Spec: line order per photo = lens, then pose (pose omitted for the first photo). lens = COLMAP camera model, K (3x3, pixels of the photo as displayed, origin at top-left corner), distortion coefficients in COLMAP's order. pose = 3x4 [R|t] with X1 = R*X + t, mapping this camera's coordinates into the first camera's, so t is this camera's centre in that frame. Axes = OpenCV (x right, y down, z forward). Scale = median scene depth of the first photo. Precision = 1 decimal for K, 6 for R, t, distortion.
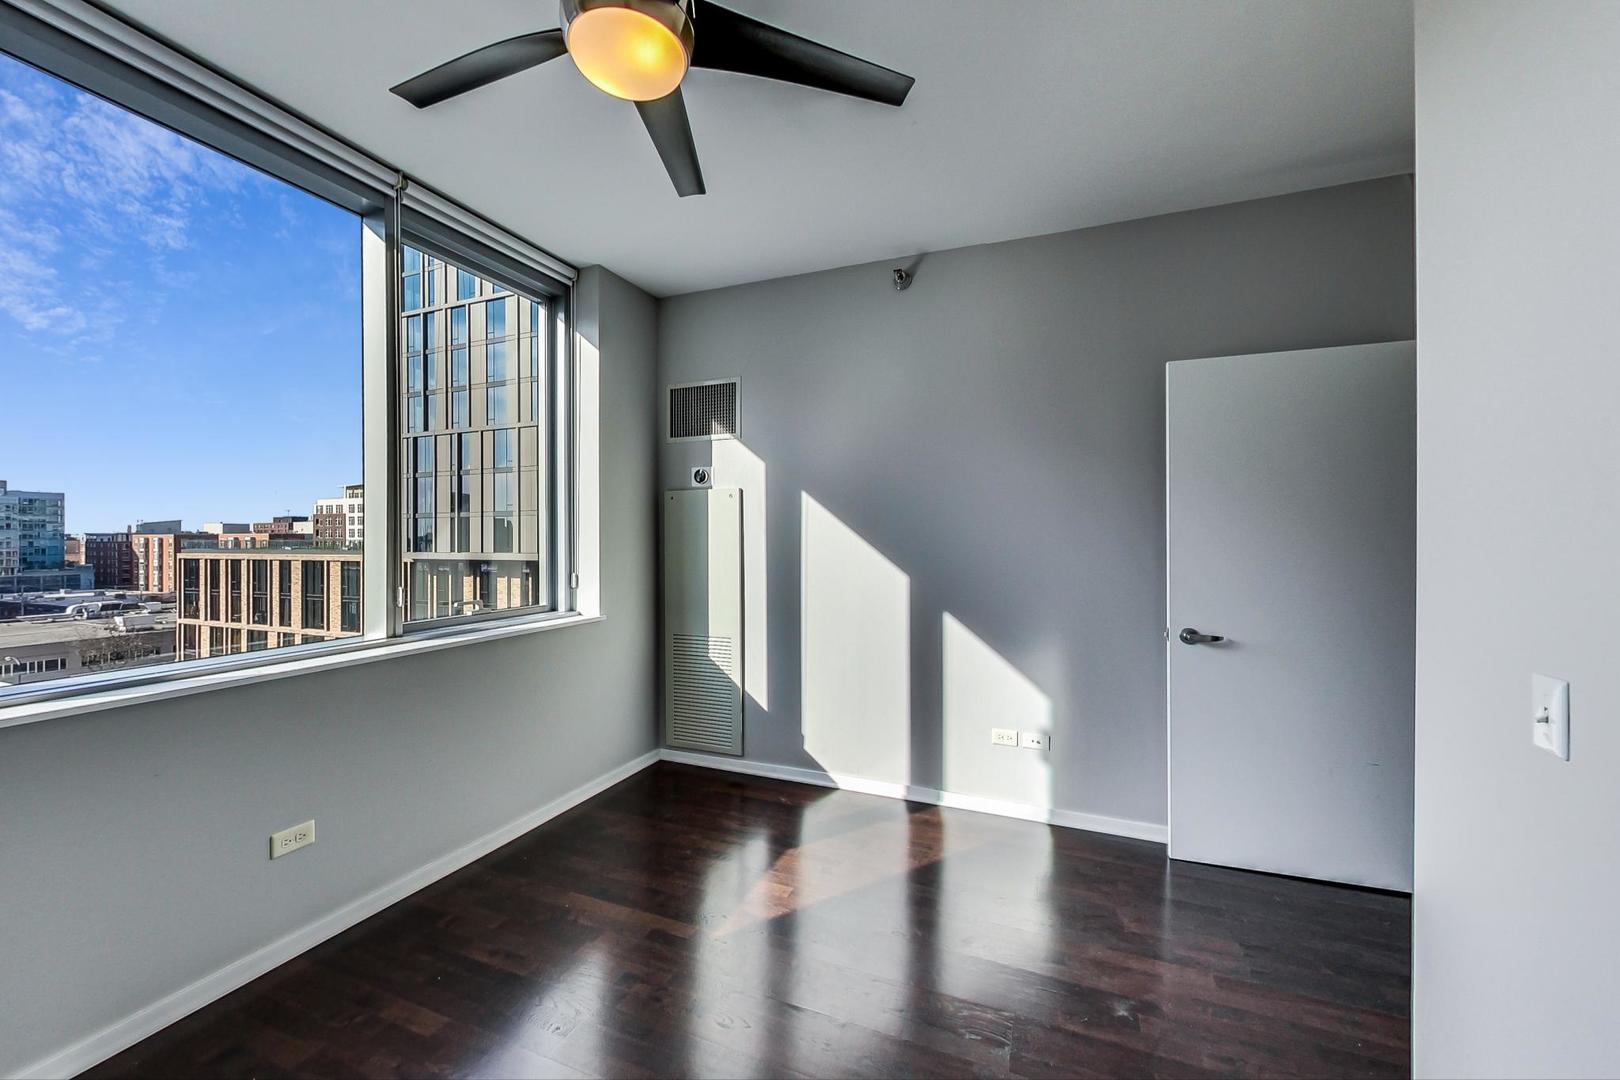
lens RADIAL K [[601.0, 0, 810.0], [0, 601.0, 540.0], [0, 0, 1]] dist [0.000458, 0.000067]
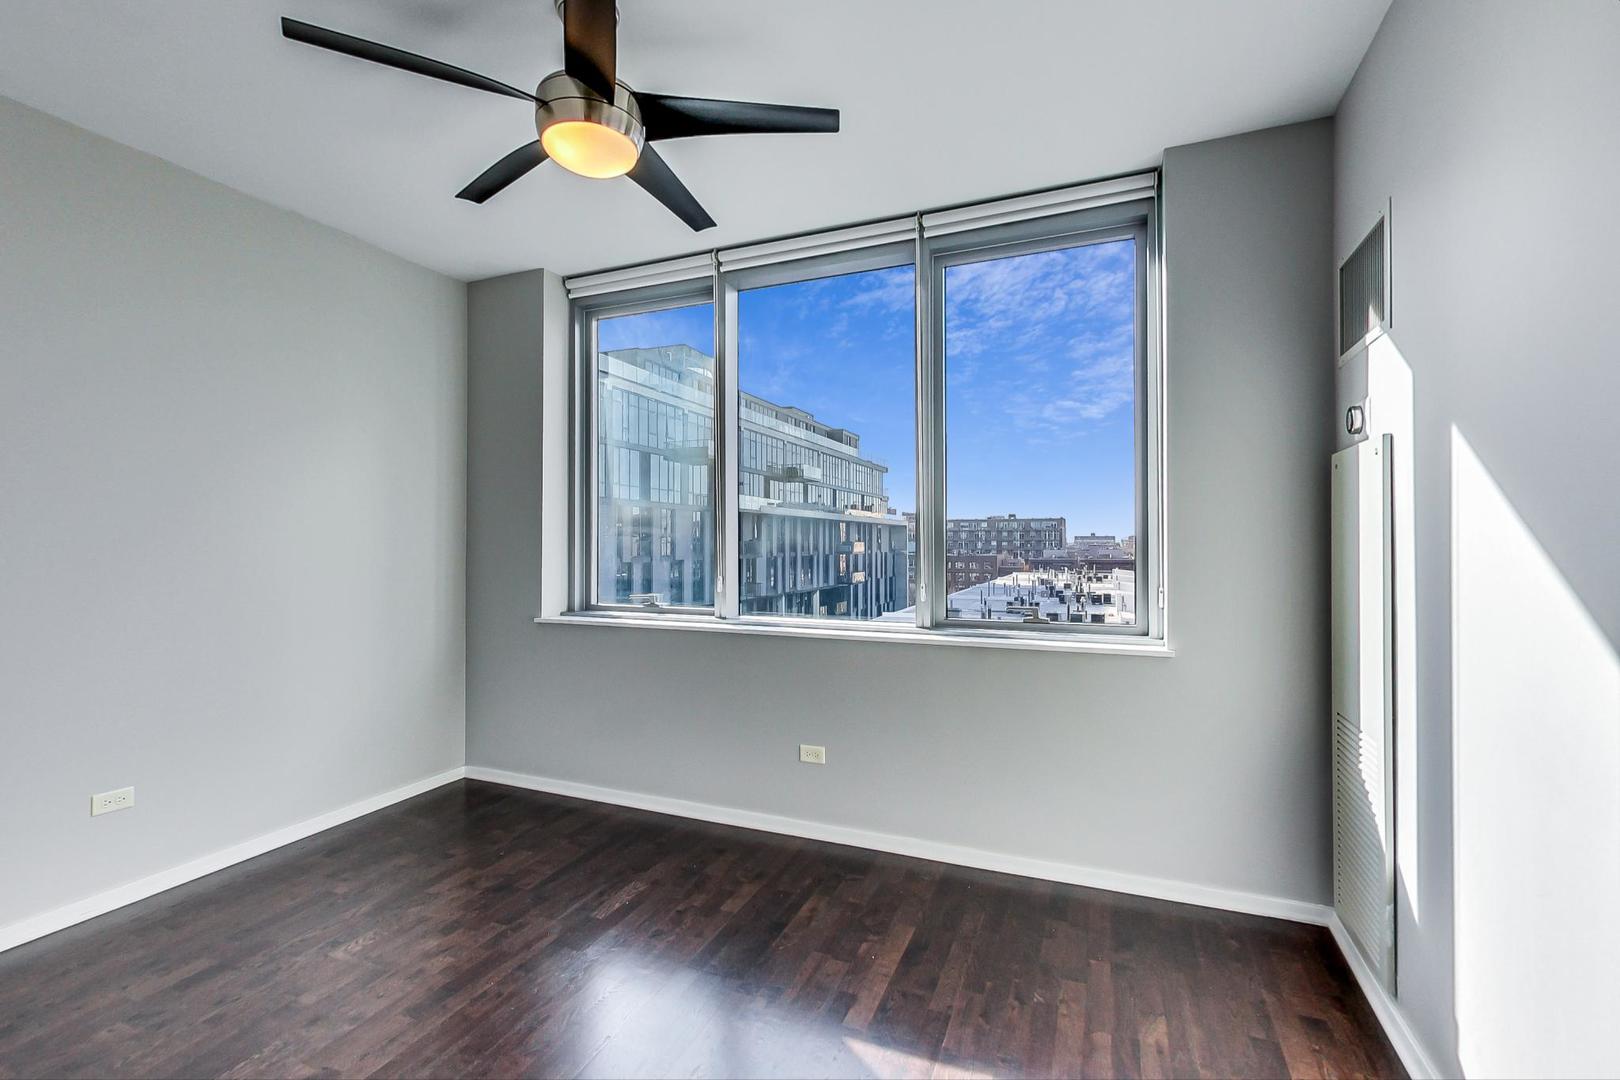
lens RADIAL K [[700.8, 0, 810.0], [0, 700.8, 540.0], [0, 0, 1]] dist [0.000070, -0.000127]
pose [[0.027217, 0.002435, -0.999627, 0.724055], [0.004977, 0.999984, 0.002571, -0.007650], [0.999617, -0.005045, 0.027204, 0.889445]]
